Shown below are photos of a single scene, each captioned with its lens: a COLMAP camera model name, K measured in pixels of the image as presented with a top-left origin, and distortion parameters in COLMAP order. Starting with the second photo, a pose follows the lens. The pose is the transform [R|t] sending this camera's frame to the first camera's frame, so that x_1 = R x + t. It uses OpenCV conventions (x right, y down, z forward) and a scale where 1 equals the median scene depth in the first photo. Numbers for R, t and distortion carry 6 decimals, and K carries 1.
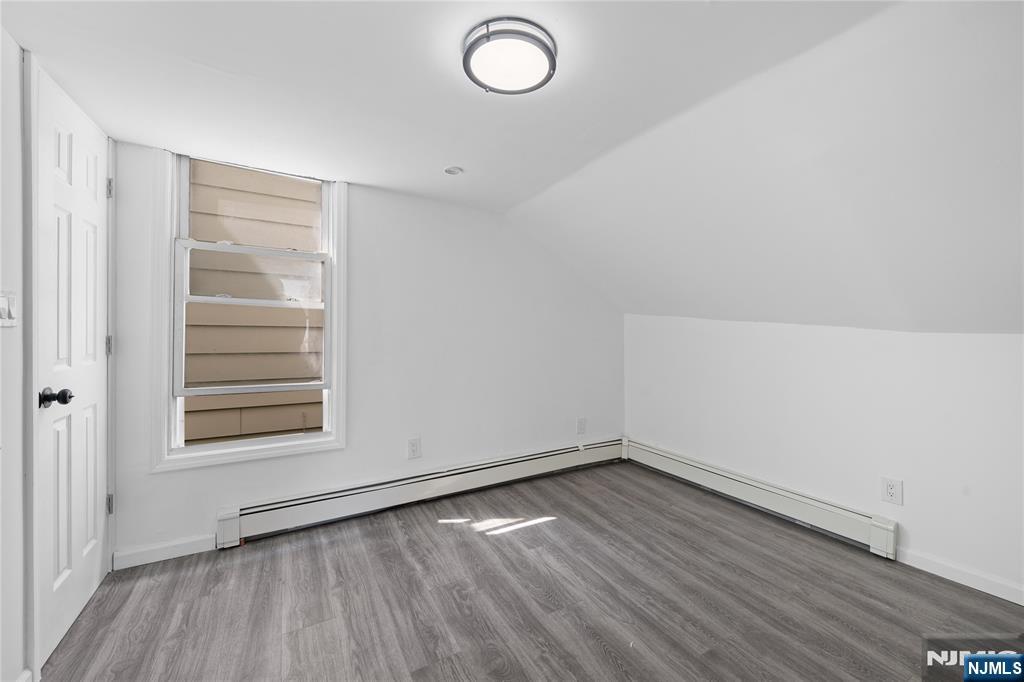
lens RADIAL K [[396.9, 0, 511.3], [0, 396.9, 338.4], [0, 0, 1]] dist [0.001156, 0.000250]
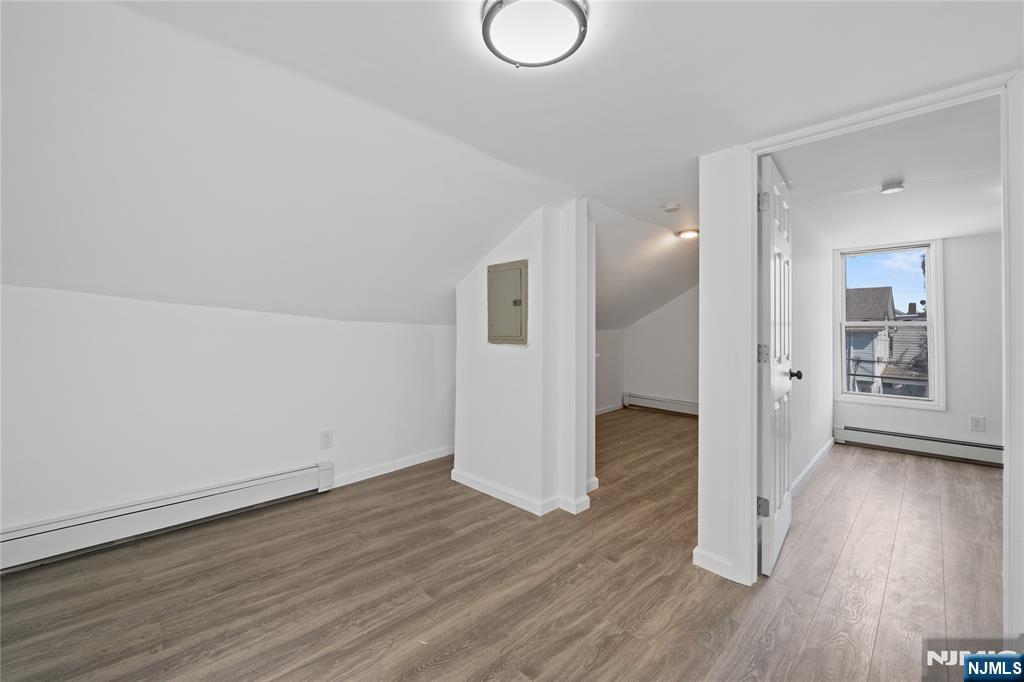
lens RADIAL K [[396.9, 0, 505.6], [0, 396.9, 334.0], [0, 0, 1]] dist [0.001156, 0.000250]
pose [[-0.220253, -0.034626, 0.974828, -0.481924], [-0.008923, 0.999399, 0.033483, -0.026738], [-0.975402, -0.001324, -0.220430, 0.716688]]
